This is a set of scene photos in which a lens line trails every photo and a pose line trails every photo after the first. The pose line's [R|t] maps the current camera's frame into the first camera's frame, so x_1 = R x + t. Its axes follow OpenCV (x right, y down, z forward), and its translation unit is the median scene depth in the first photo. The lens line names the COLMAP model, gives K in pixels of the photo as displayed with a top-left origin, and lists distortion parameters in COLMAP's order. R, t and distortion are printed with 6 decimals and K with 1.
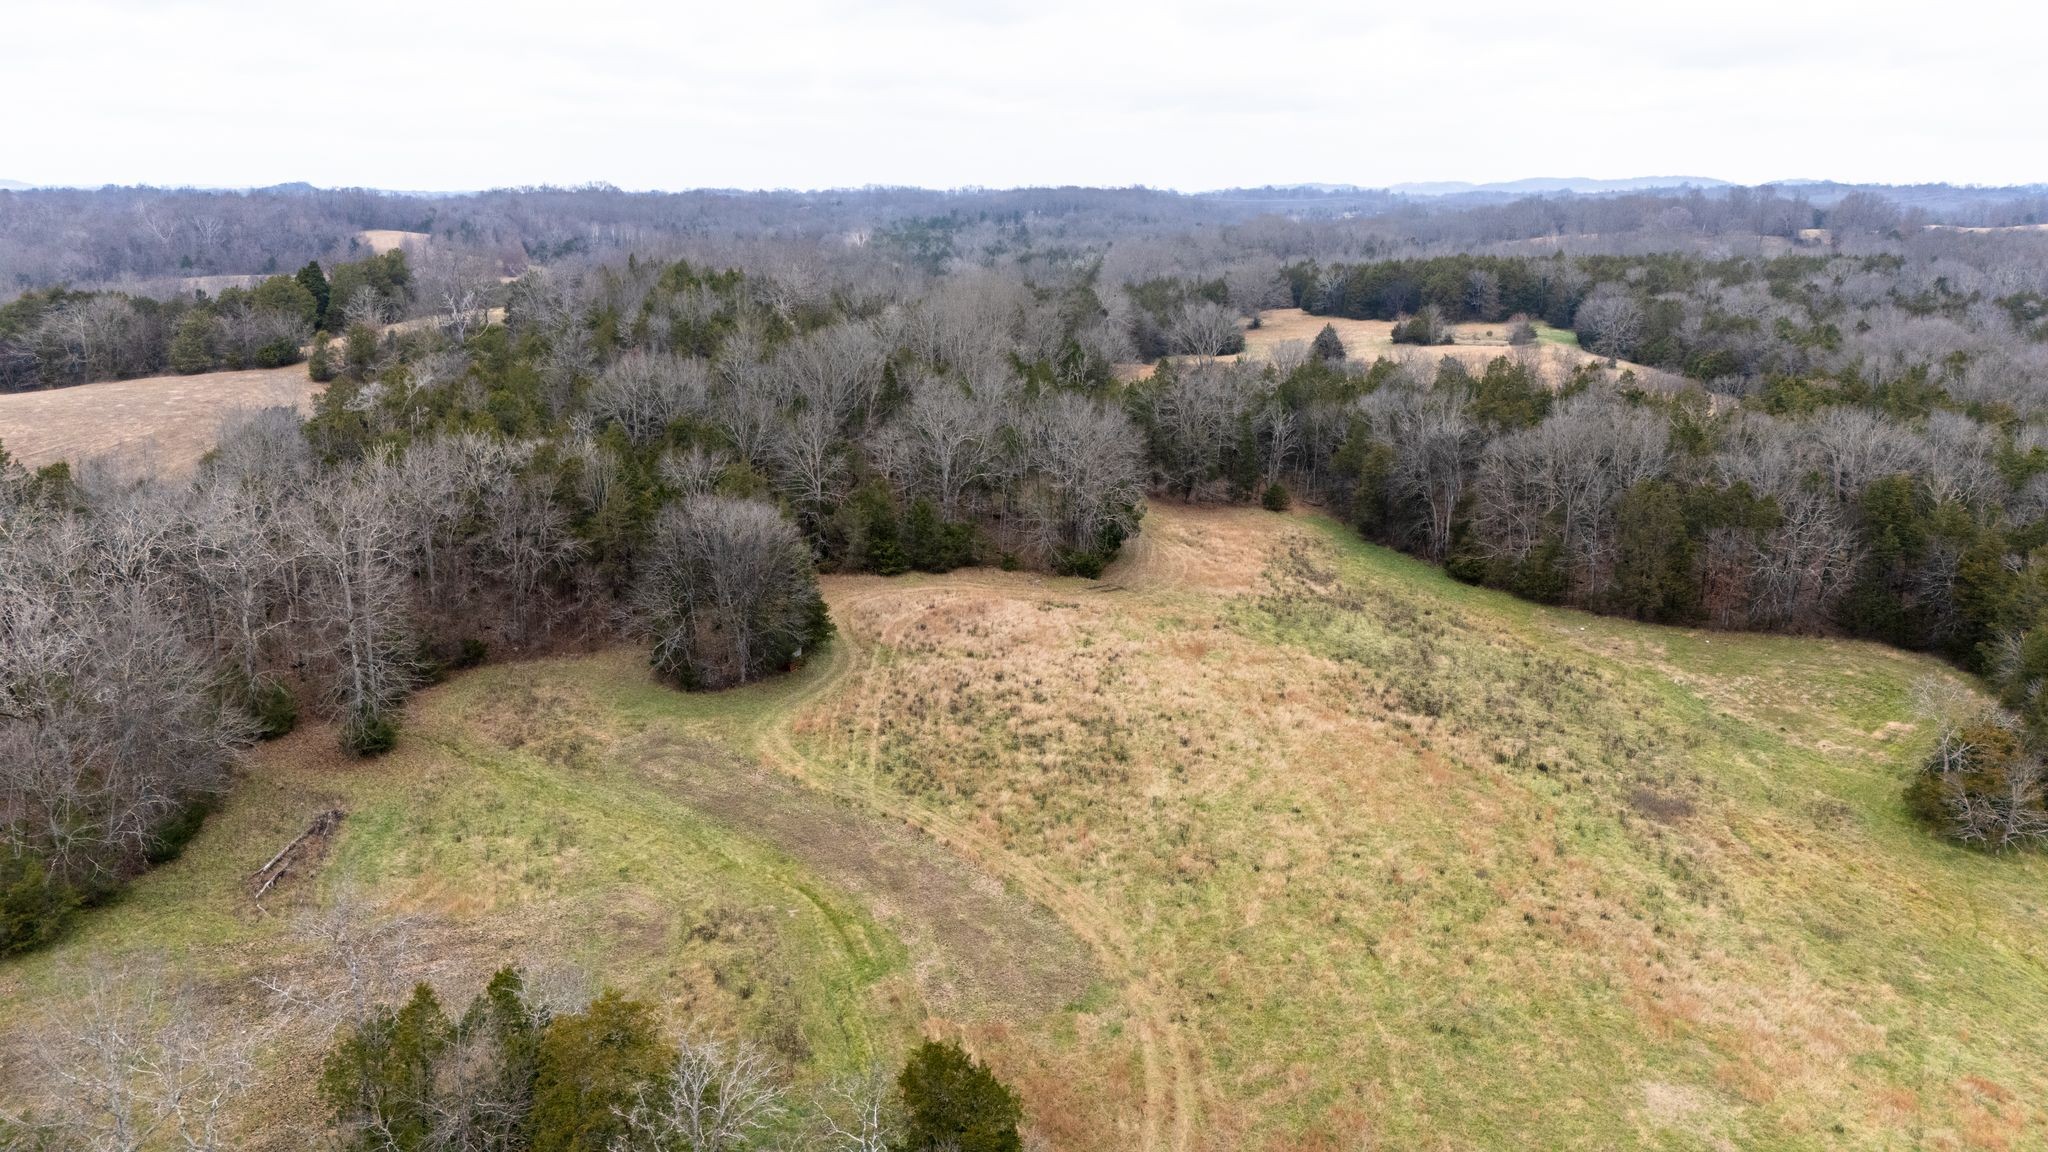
lens RADIAL K [[1499.2, 0, 1013.3], [0, 1499.2, 573.5], [0, 0, 1]] dist [0.074305, -0.069396]
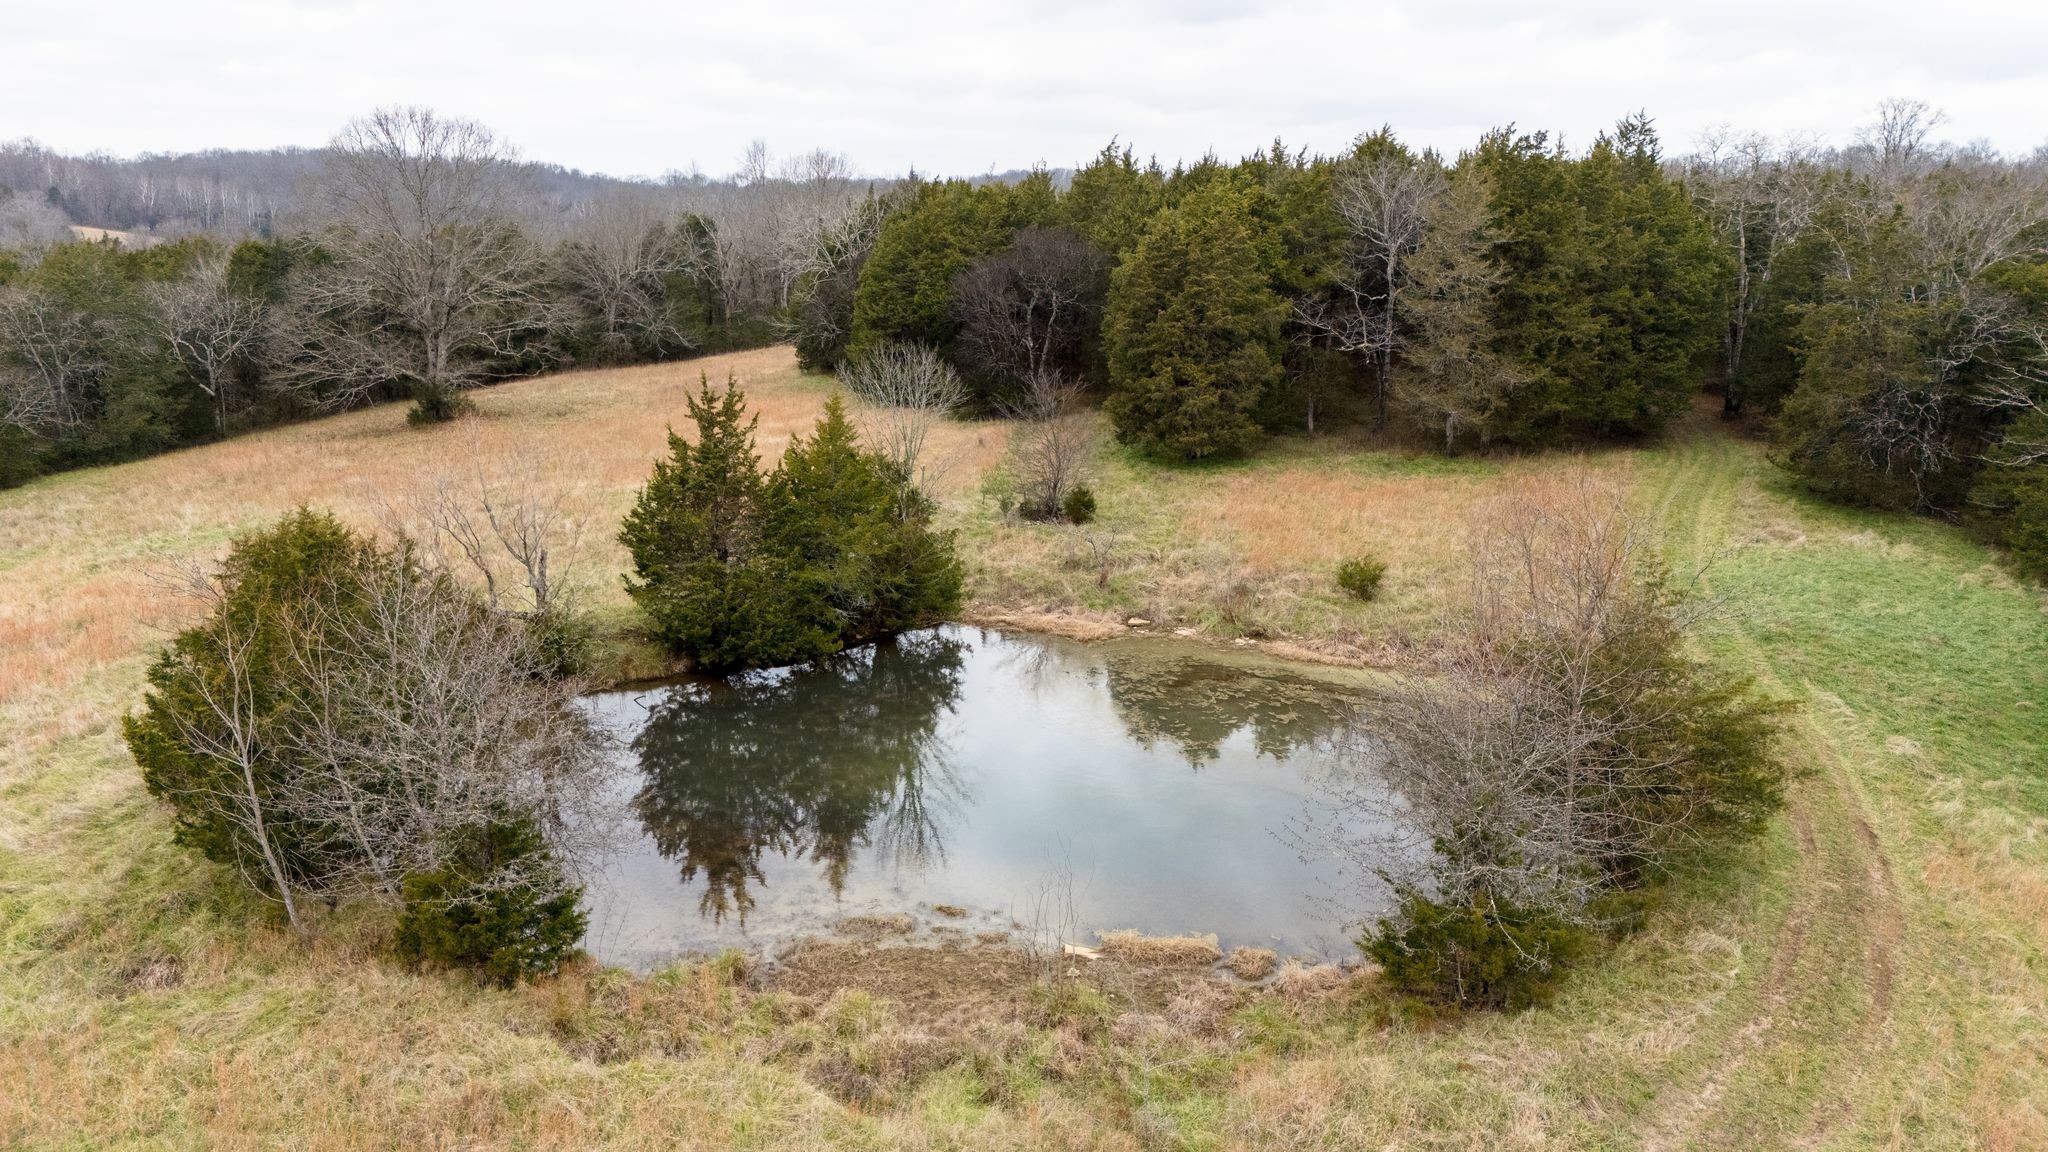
lens RADIAL K [[1499.2, 0, 1016.3], [0, 1499.2, 567.2], [0, 0, 1]] dist [0.074305, -0.069396]
pose [[0.996729, 0.032785, -0.073868, 0.311998], [-0.033938, 0.999320, -0.014404, -0.166451], [0.073346, 0.016863, 0.997164, 0.918351]]
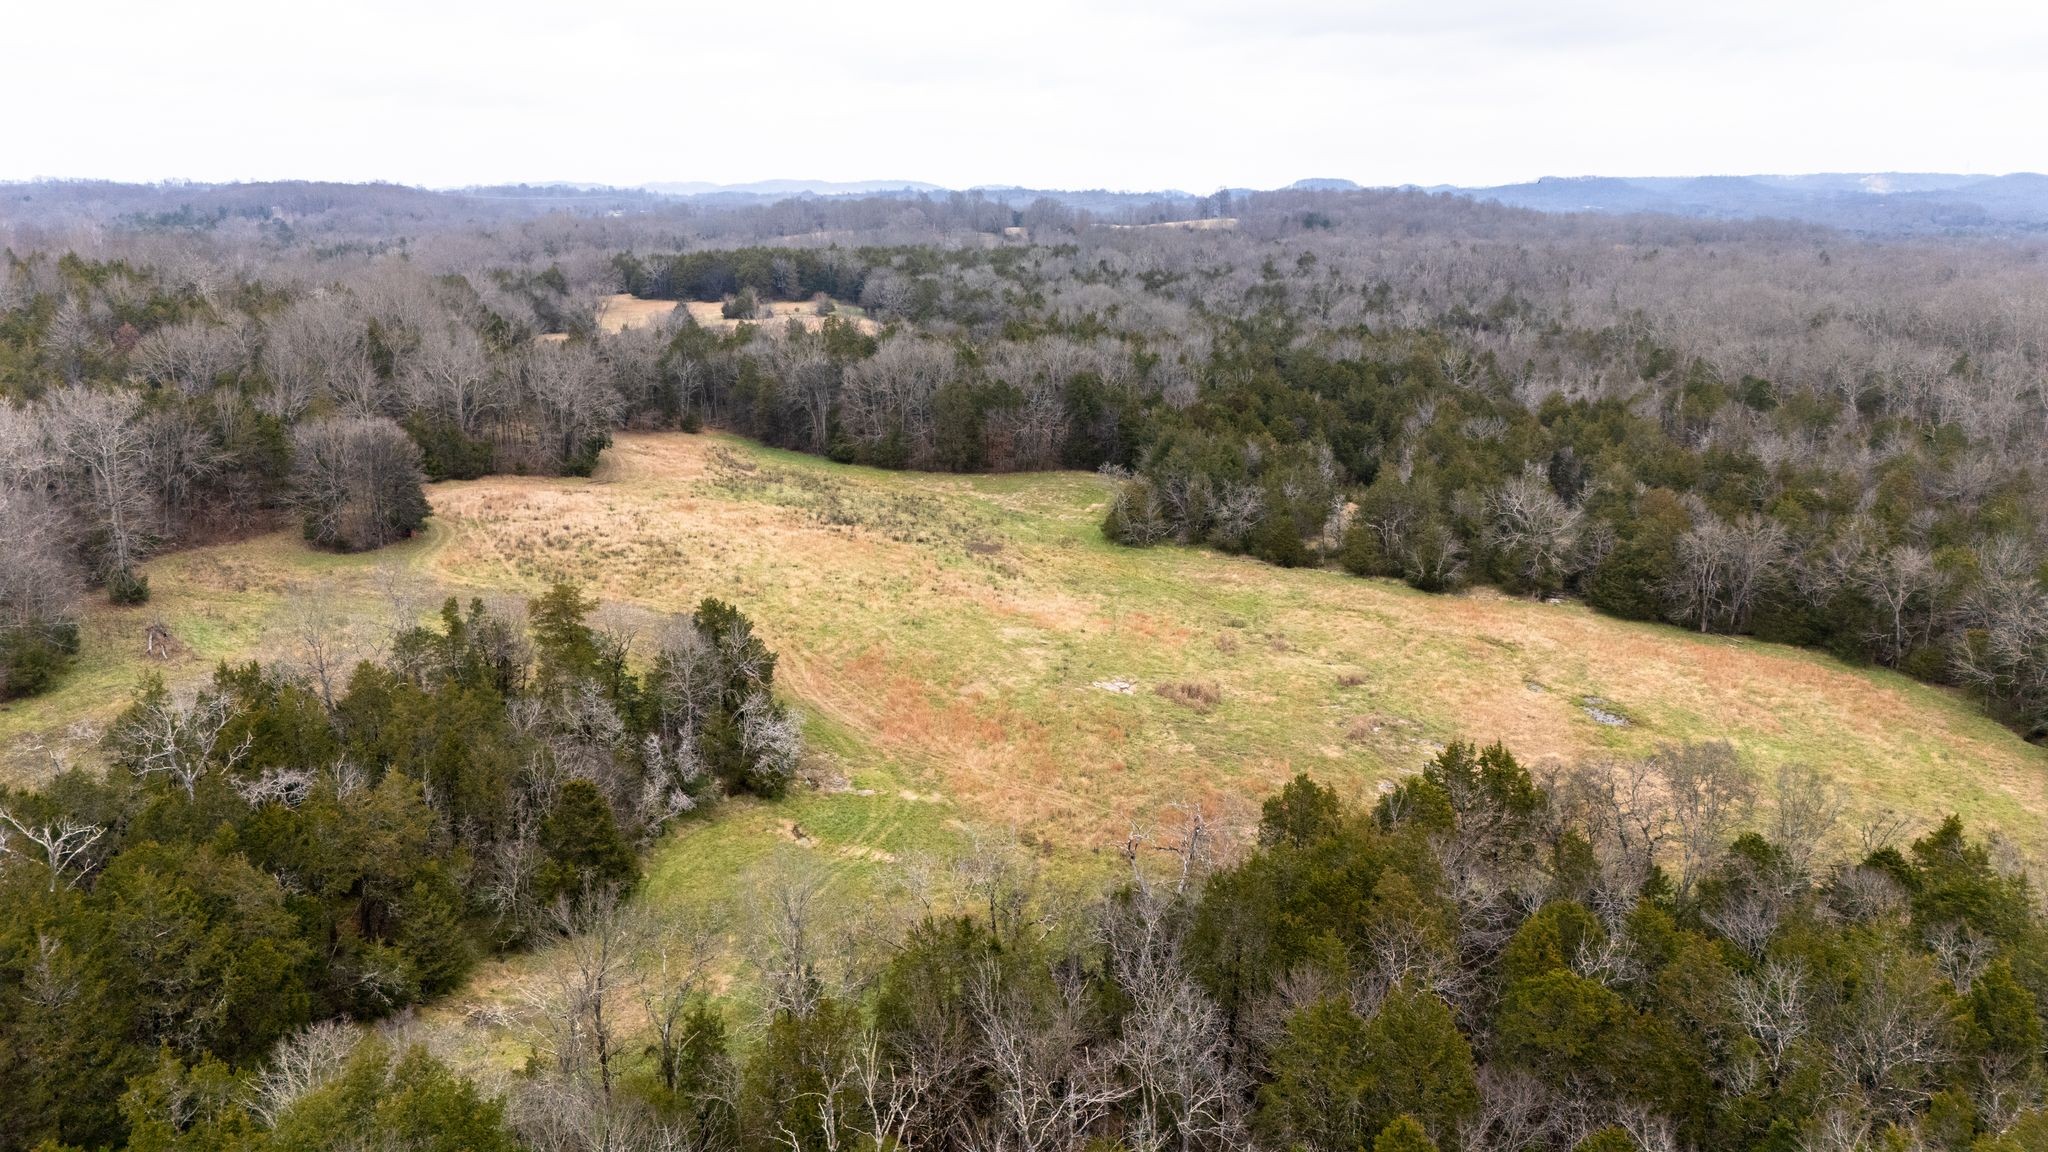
lens RADIAL K [[1499.2, 0, 1025.8], [0, 1499.2, 594.3], [0, 0, 1]] dist [0.074305, -0.069396]
pose [[0.885949, -0.117445, 0.448666, -0.102467], [0.111422, 0.992972, 0.039906, 0.045576], [-0.450200, 0.014636, 0.892808, -0.184222]]
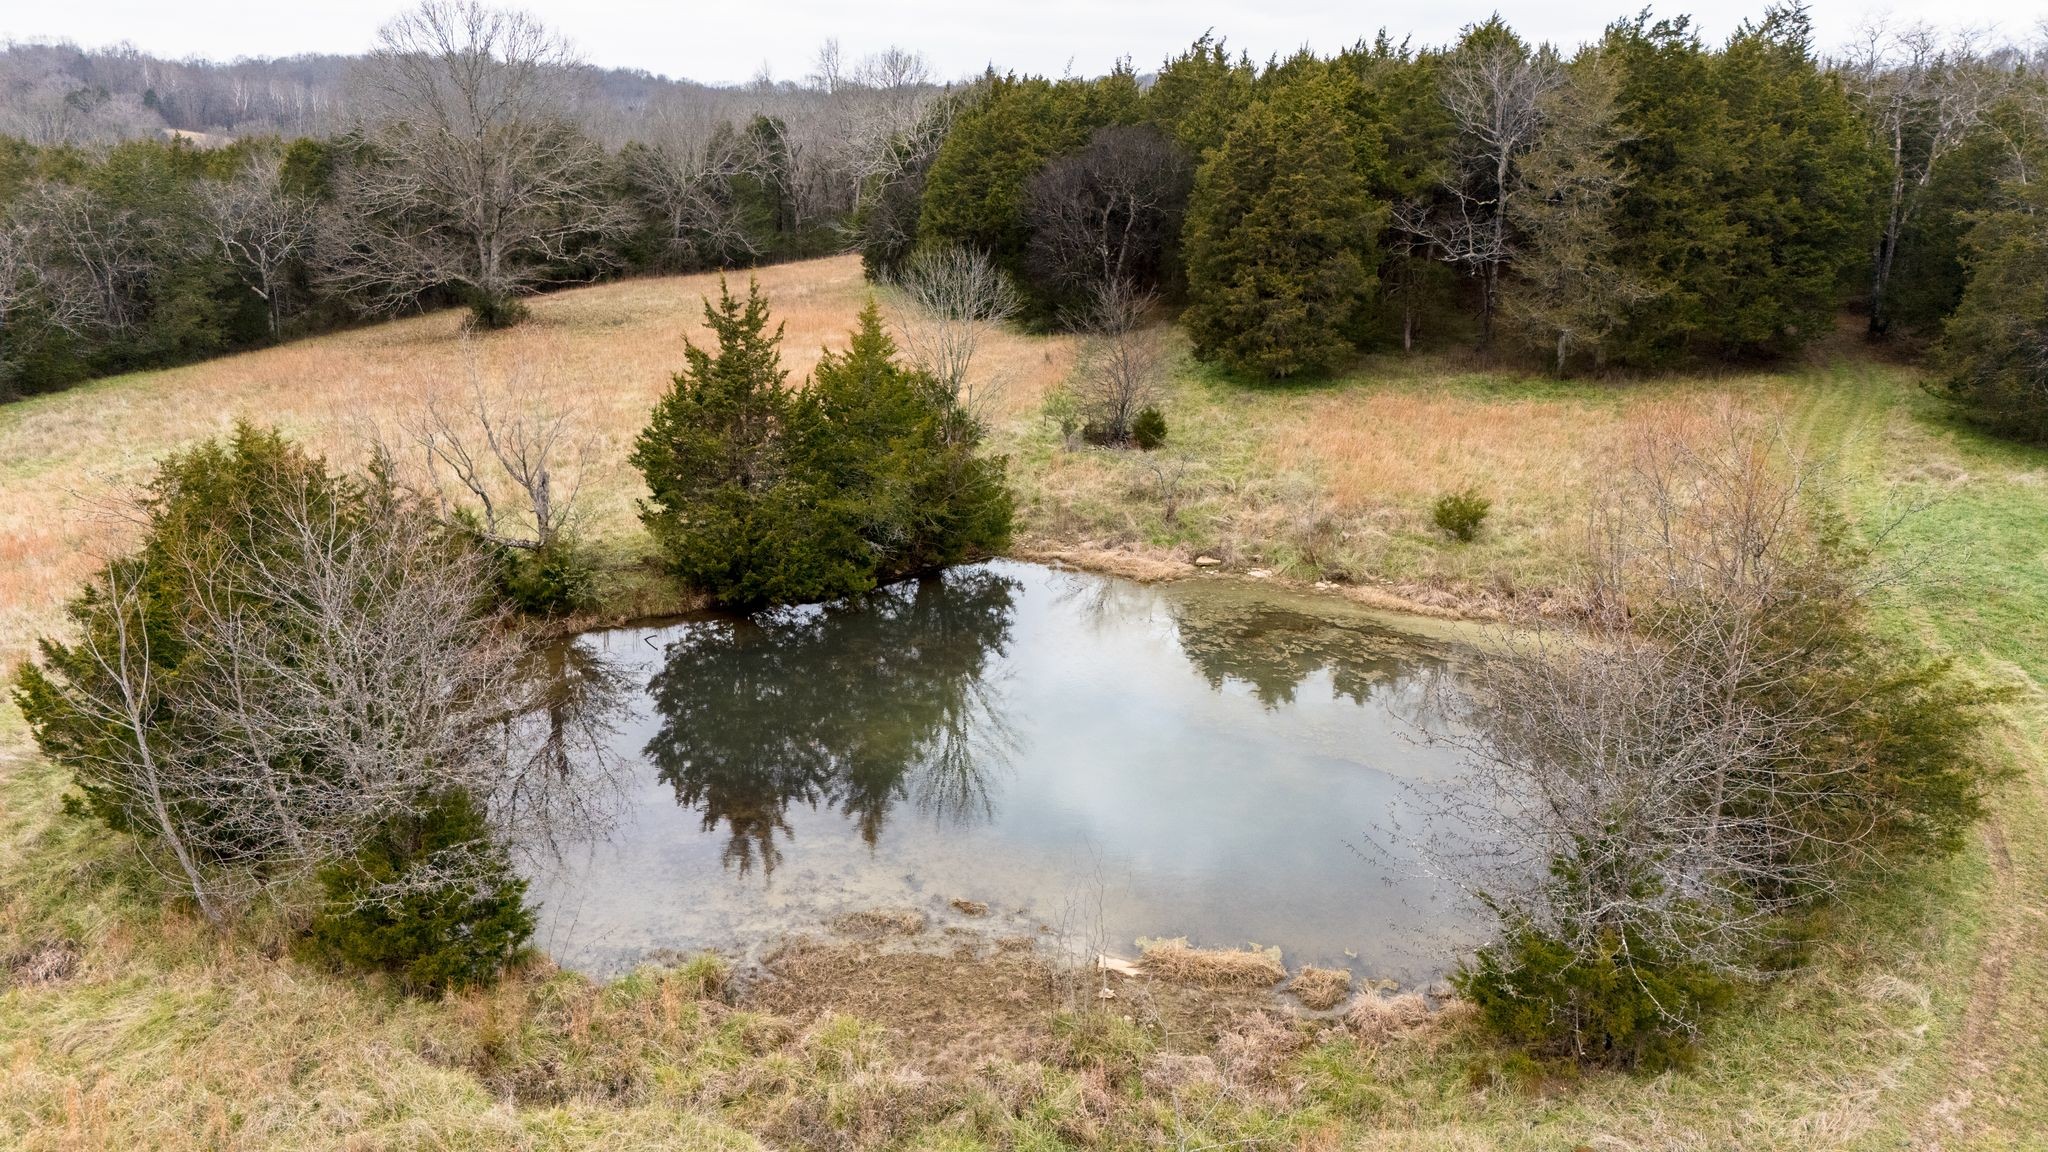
lens RADIAL K [[1499.2, 0, 1019.2], [0, 1499.2, 567.1], [0, 0, 1]] dist [0.074305, -0.069396]
pose [[0.990651, 0.056508, -0.124170, 0.313165], [-0.051444, 0.997723, 0.043620, -0.167876], [0.126352, -0.036825, 0.991302, 0.931103]]
